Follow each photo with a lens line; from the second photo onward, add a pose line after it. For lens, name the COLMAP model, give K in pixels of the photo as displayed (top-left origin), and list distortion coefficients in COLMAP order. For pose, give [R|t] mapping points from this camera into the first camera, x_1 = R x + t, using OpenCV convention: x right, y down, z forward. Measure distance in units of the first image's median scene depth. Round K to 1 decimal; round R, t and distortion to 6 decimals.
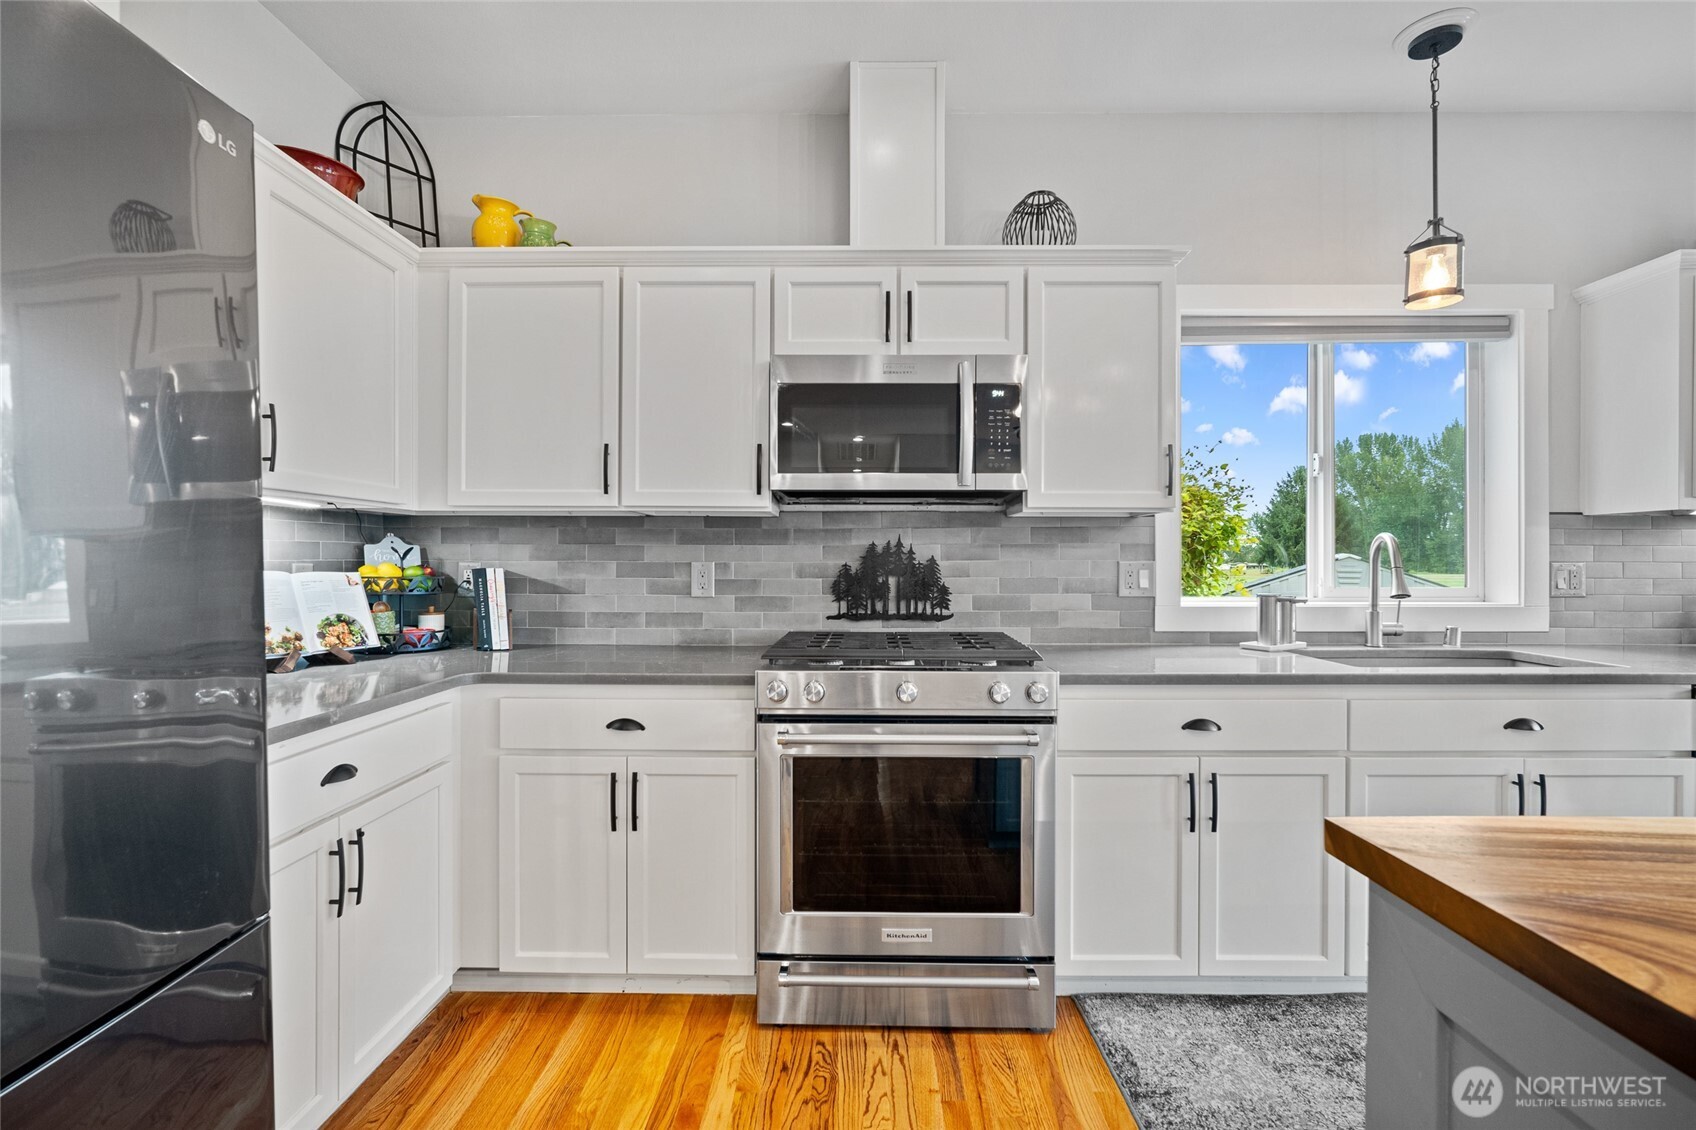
lens RADIAL K [[737.5, 0, 851.0], [0, 737.5, 560.9], [0, 0, 1]] dist [-0.005592, 0.000610]
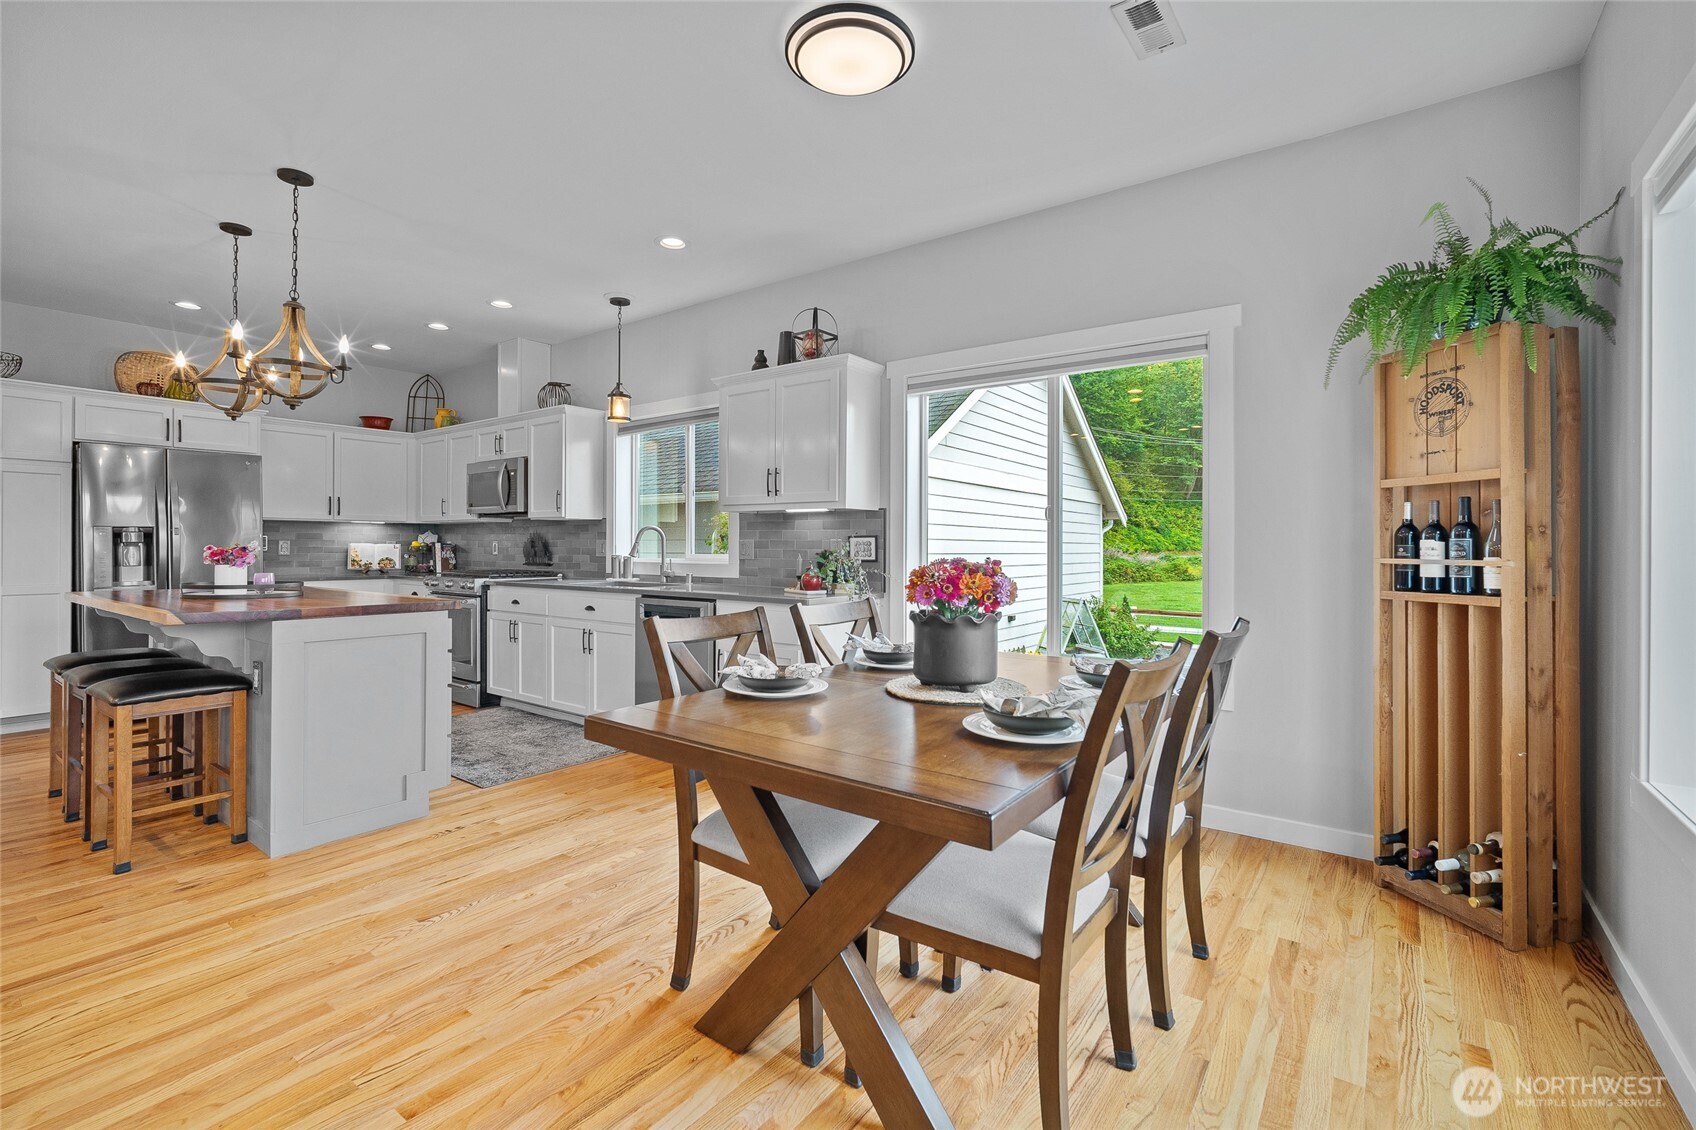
lens RADIAL K [[745.6, 0, 845.1], [0, 745.6, 543.9], [0, 0, 1]] dist [-0.004832, 0.000362]
pose [[0.811294, 0.000425, -0.584638, 2.491881], [-0.002828, 0.999991, -0.003198, 0.018534], [0.584631, 0.004248, 0.811288, -0.385480]]
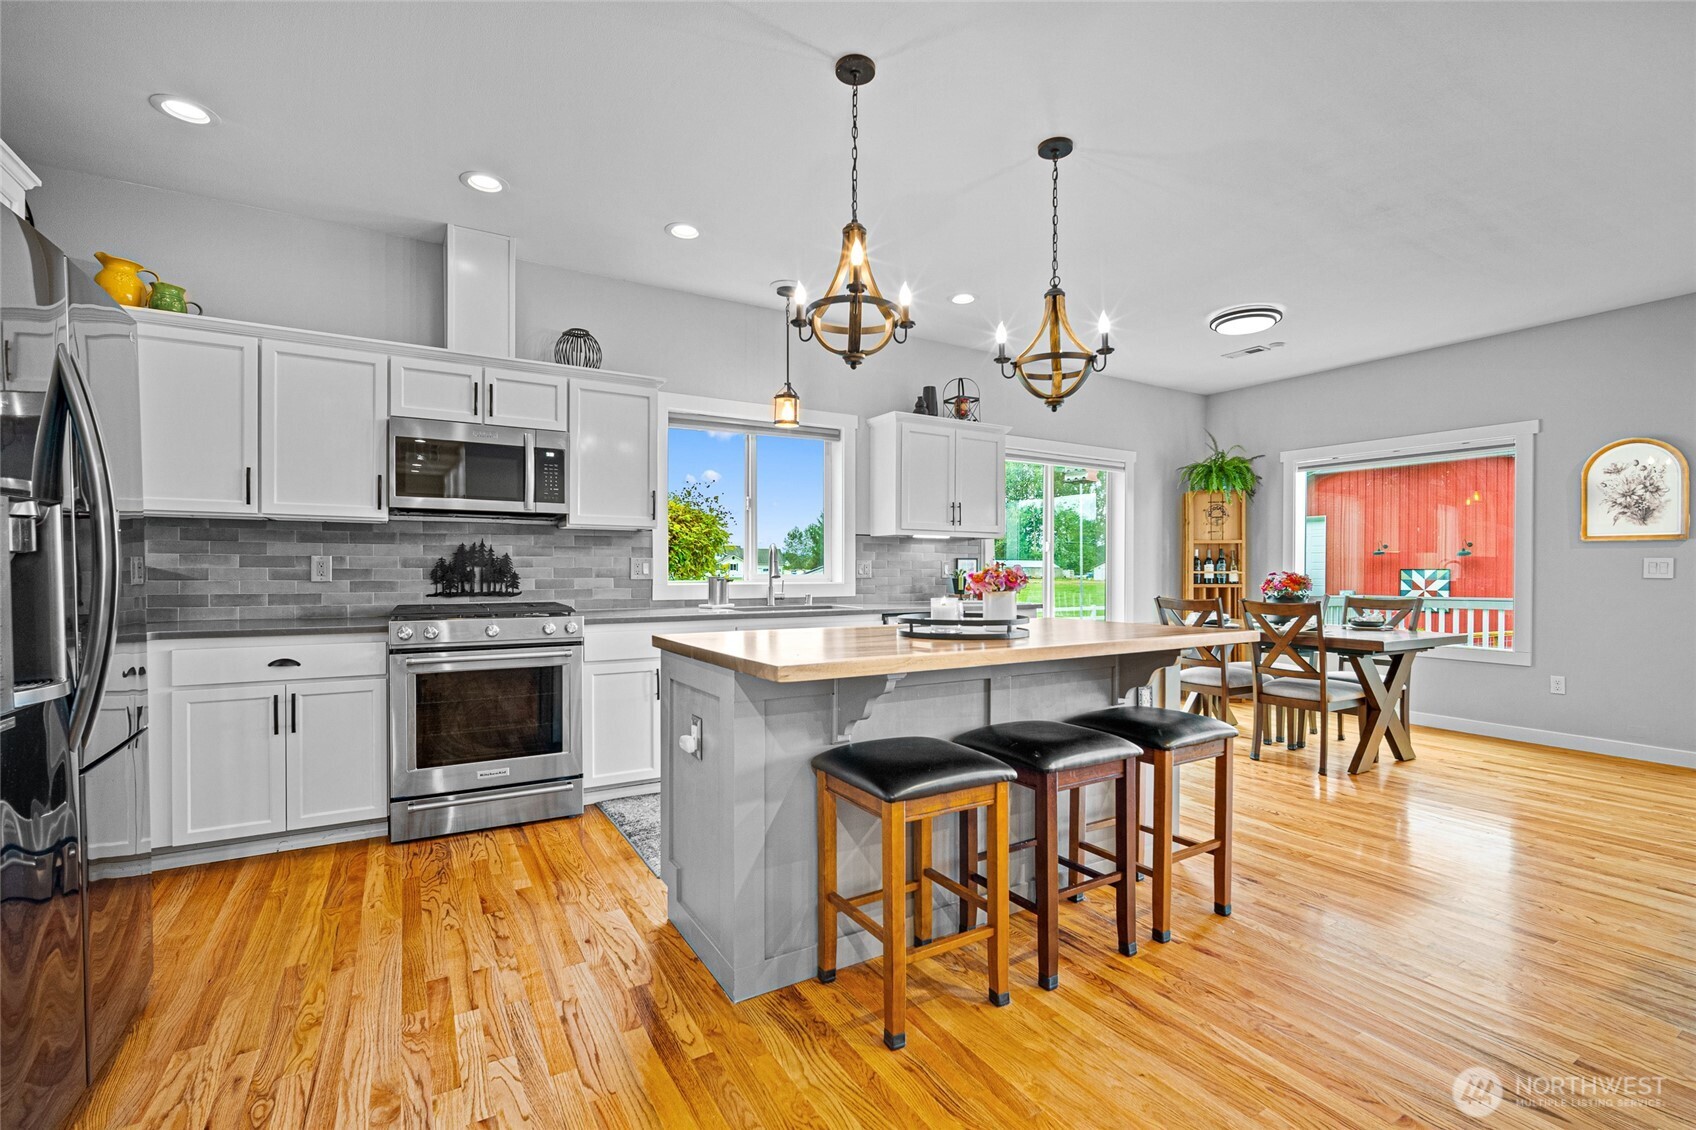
lens RADIAL K [[745.6, 0, 845.9], [0, 745.6, 578.0], [0, 0, 1]] dist [-0.011629, 0.000880]
pose [[0.854356, -0.005301, 0.519660, -0.096670], [-0.001857, 0.999910, 0.013253, 0.025063], [-0.519684, -0.012288, 0.854270, -0.731843]]
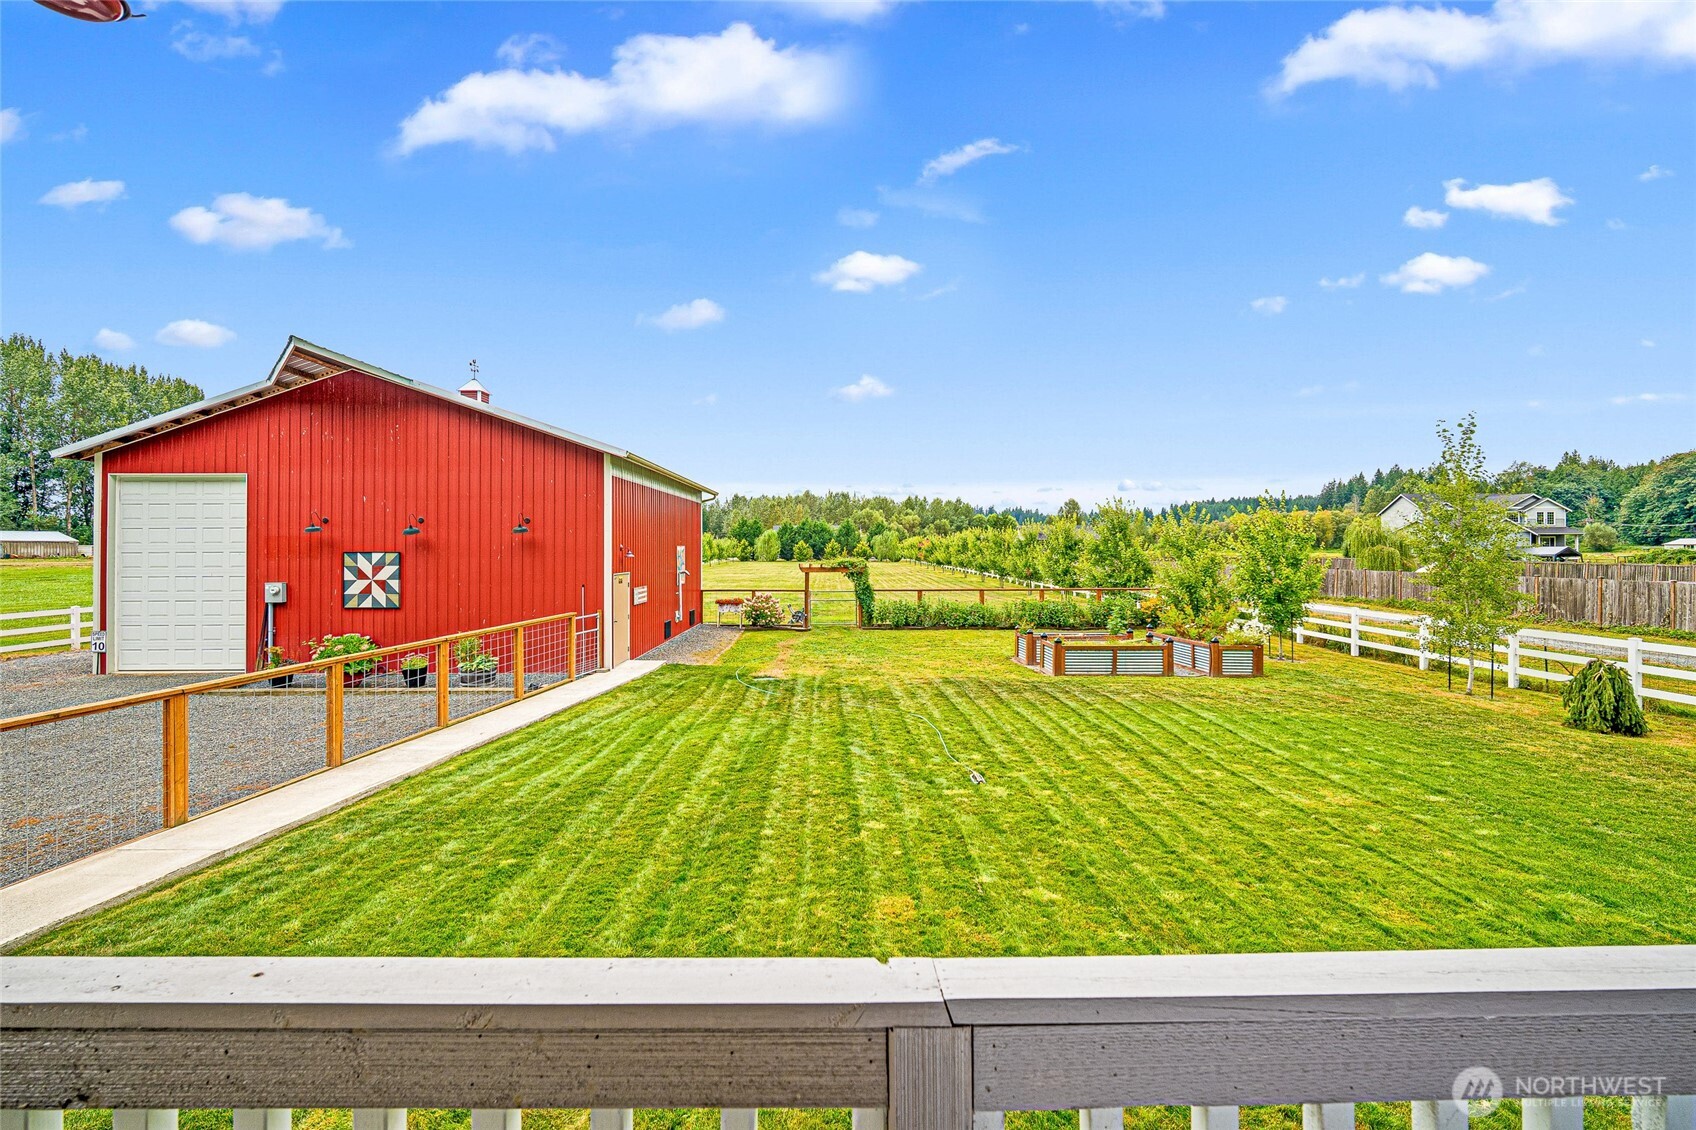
lens RADIAL K [[754.8, 0, 853.0], [0, 754.8, 541.3], [0, 0, 1]] dist [-0.005389, -0.000279]
pose [[-0.022933, 0.001644, 0.999736, 3.797439], [-0.000935, 0.999998, -0.001666, -0.071426], [-0.999737, -0.000973, -0.022931, -0.972646]]
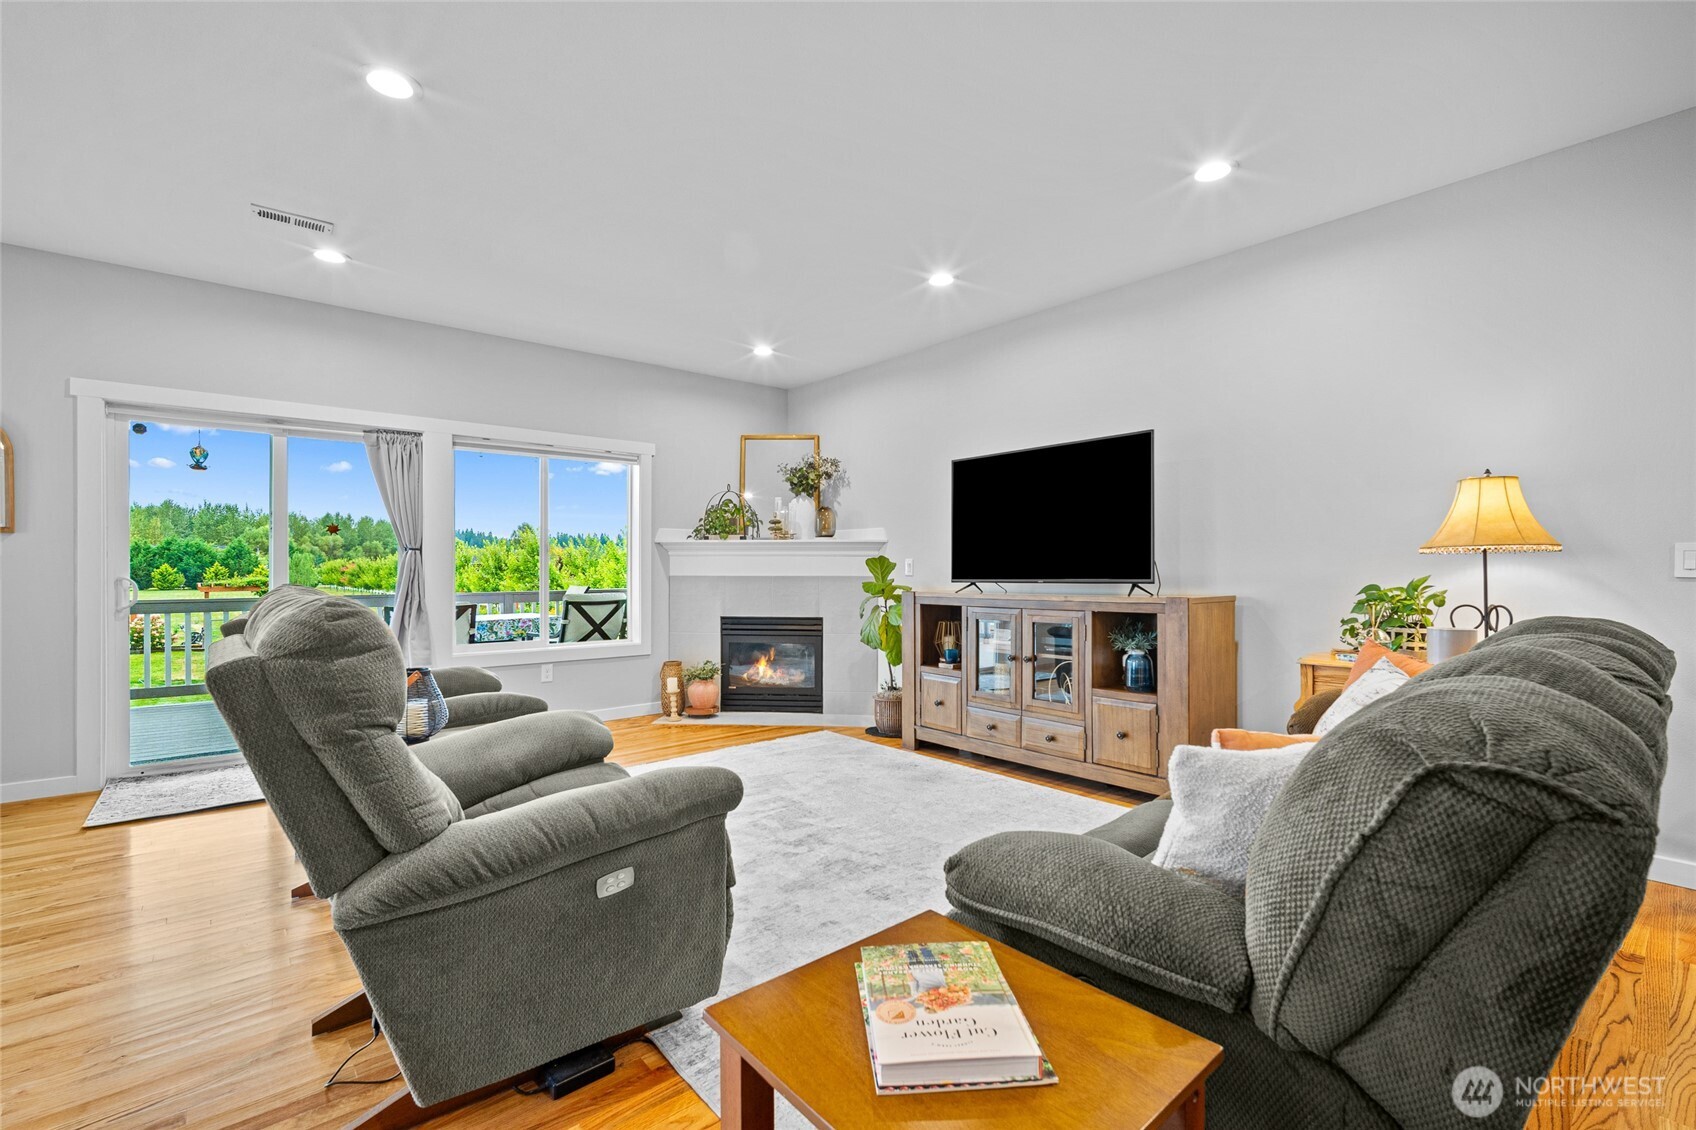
lens RADIAL K [[746.4, 0, 846.5], [0, 746.4, 562.5], [0, 0, 1]] dist [-0.004992, 0.000311]
pose [[-0.648888, 0.005526, 0.760864, 0.325340], [0.000366, 0.999976, -0.006950, 0.020746], [-0.760884, -0.004231, -0.648875, -0.576826]]
